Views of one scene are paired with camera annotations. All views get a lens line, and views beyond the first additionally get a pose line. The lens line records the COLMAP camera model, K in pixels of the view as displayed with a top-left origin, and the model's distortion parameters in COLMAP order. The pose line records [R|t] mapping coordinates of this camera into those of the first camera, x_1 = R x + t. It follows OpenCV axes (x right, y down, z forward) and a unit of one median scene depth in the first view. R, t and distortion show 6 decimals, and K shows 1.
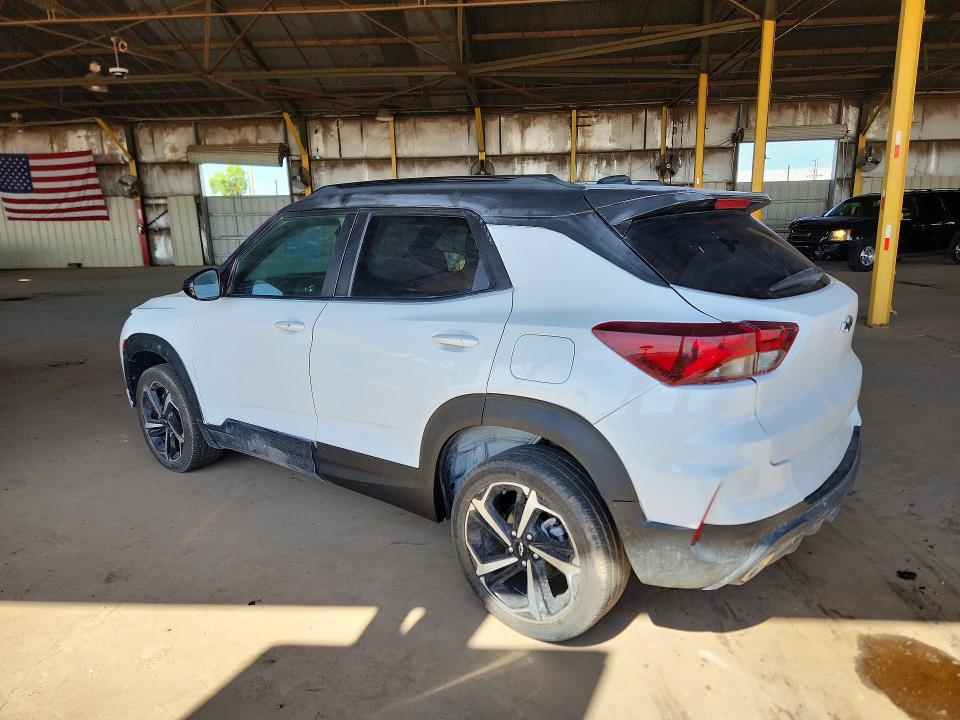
lens RADIAL K [[681.4, 0, 474.4], [0, 681.4, 362.5], [0, 0, 1]] dist [0.003833, -0.008353]
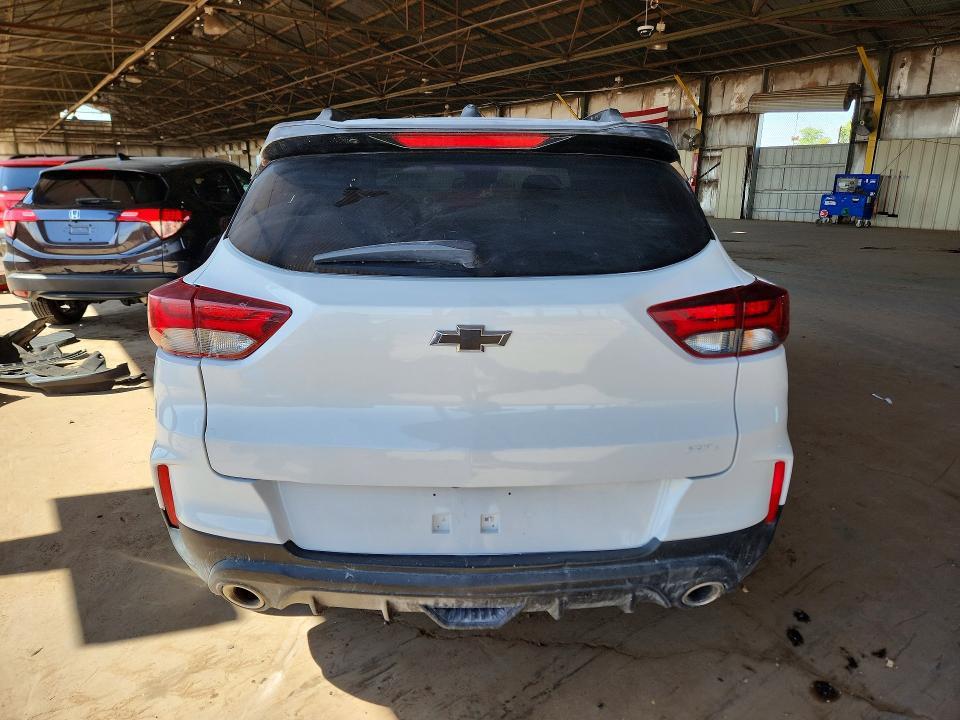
lens RADIAL K [[681.4, 0, 474.4], [0, 681.4, 362.5], [0, 0, 1]] dist [0.003833, -0.008353]
pose [[0.659317, 0.202576, -0.724061, 0.100919], [-0.154643, 0.978967, 0.133078, -0.011452], [0.735790, 0.024230, 0.676776, 0.056724]]
